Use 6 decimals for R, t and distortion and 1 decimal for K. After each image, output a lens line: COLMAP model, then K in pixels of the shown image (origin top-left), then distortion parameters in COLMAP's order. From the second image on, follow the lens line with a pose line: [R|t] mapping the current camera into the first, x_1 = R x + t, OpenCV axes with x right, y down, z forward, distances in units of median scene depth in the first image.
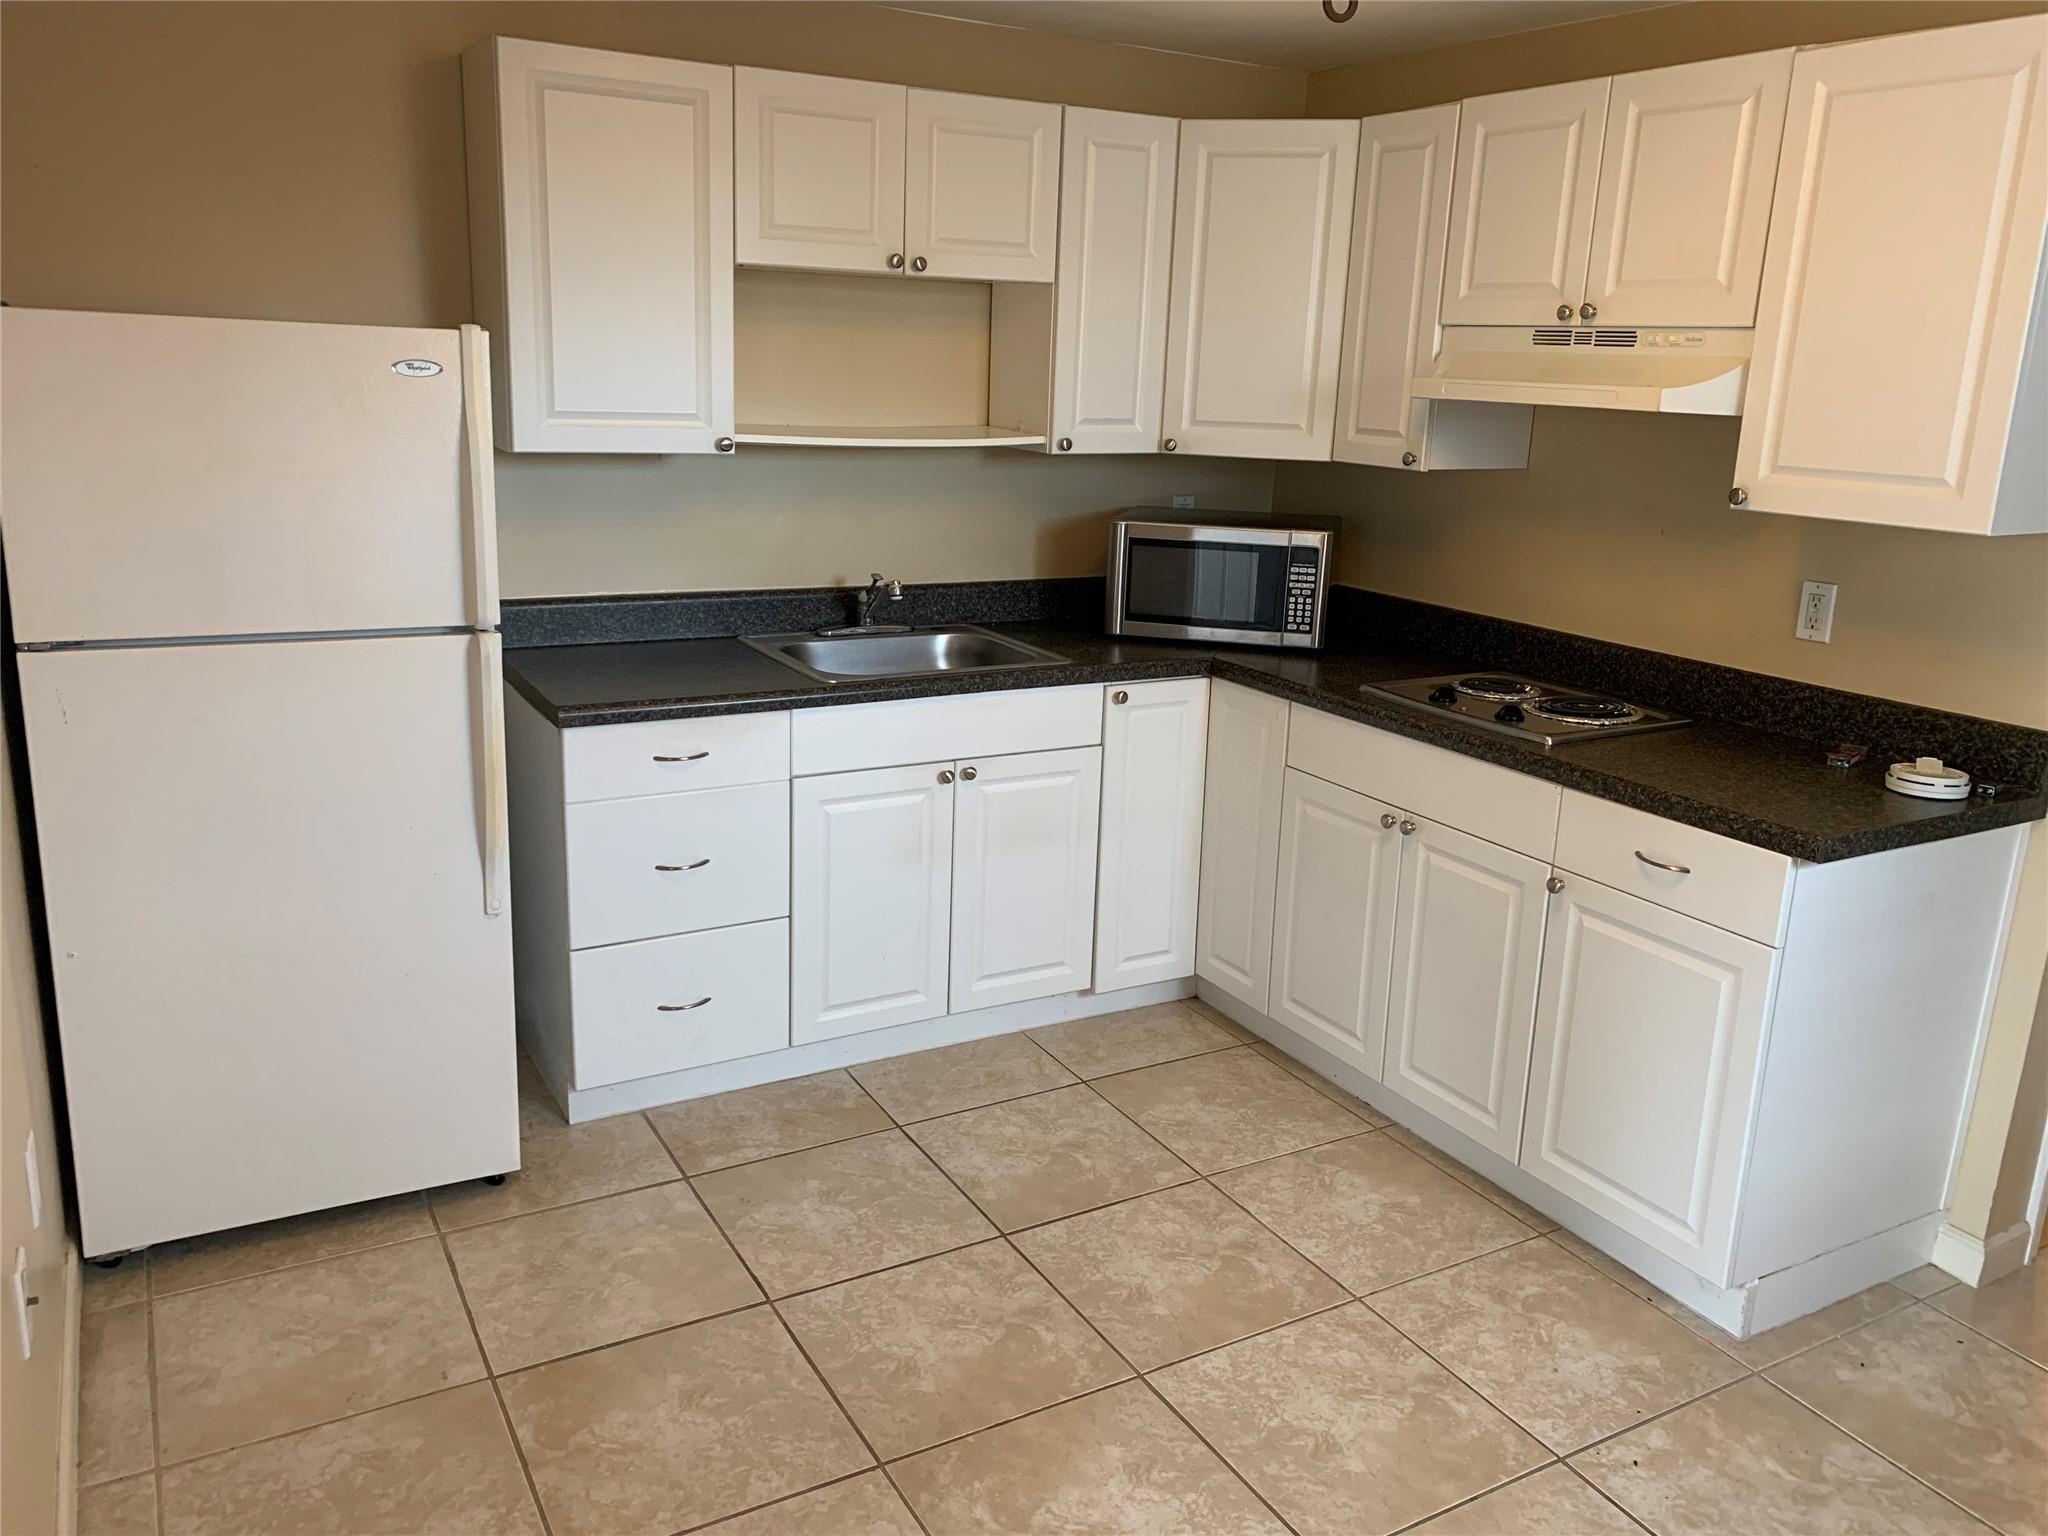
lens RADIAL K [[1568.5, 0, 1024.0], [0, 1568.5, 768.0], [0, 0, 1]] dist [0.004604, 0.001266]
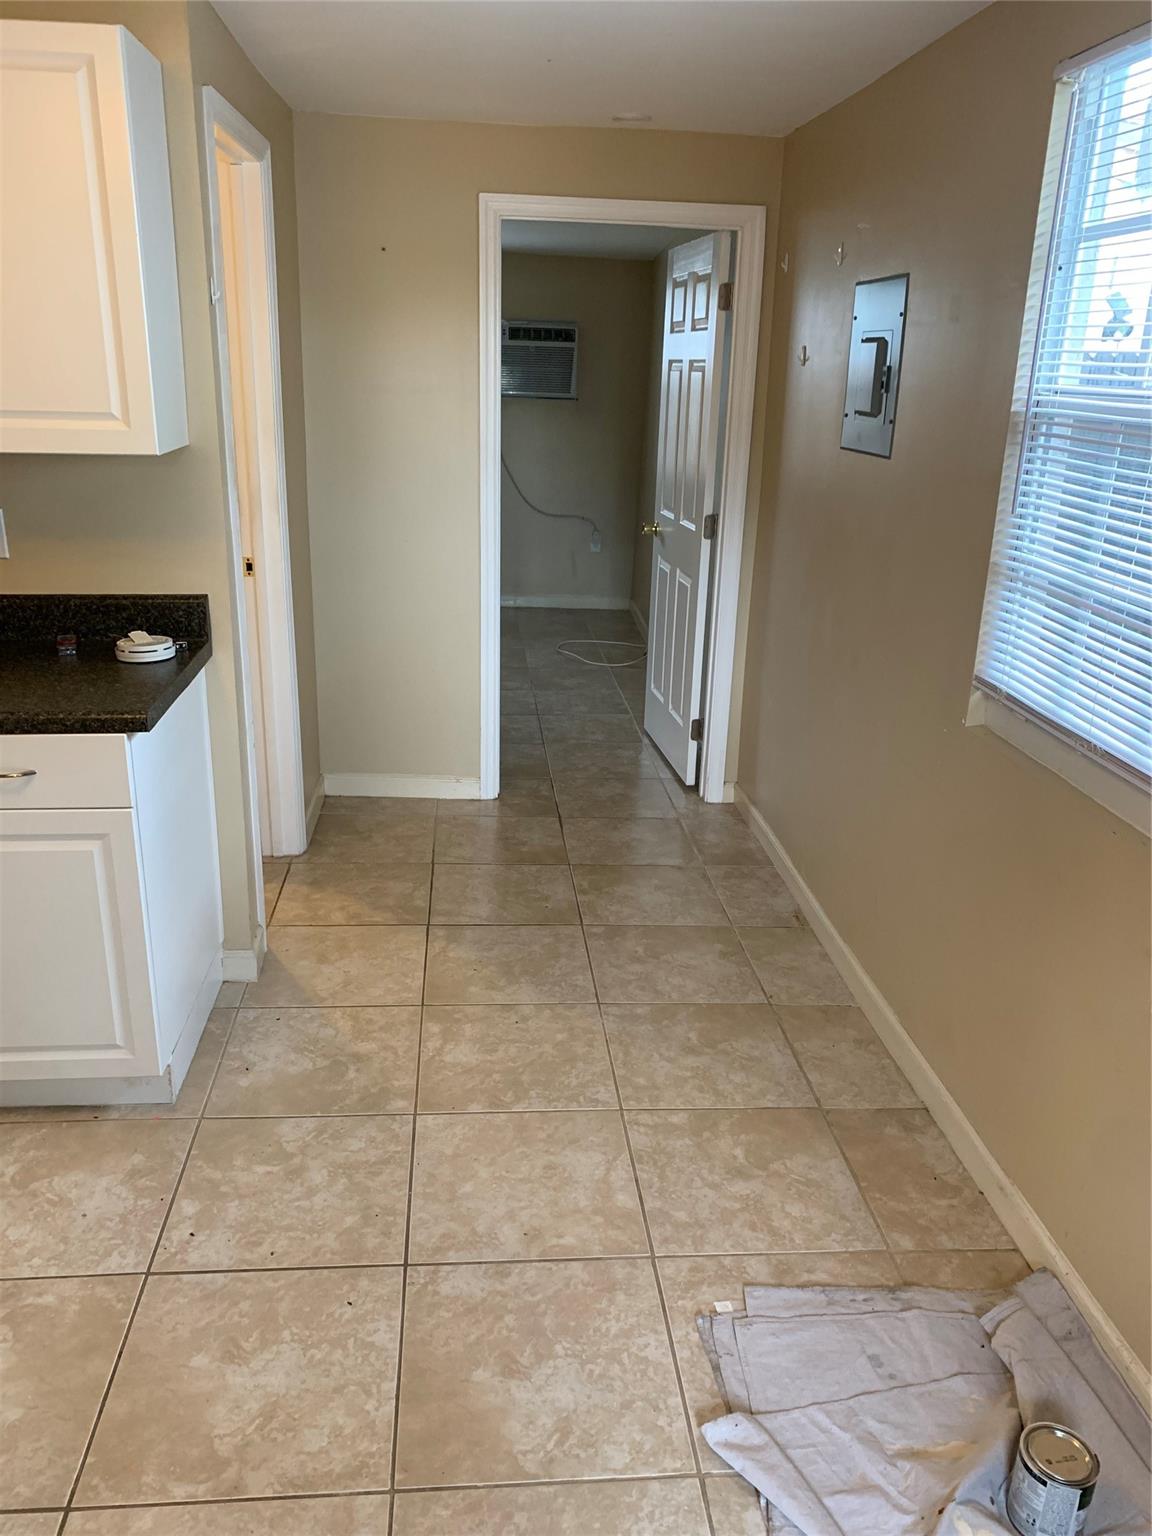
lens RADIAL K [[1176.4, 0, 576.0], [0, 1176.4, 768.0], [0, 0, 1]] dist [0.004604, 0.001266]
pose [[0.406965, -0.318312, 0.856187, -0.159436], [0.220515, 0.943831, 0.246080, -0.064424], [-0.886427, 0.088656, 0.454299, 0.264947]]
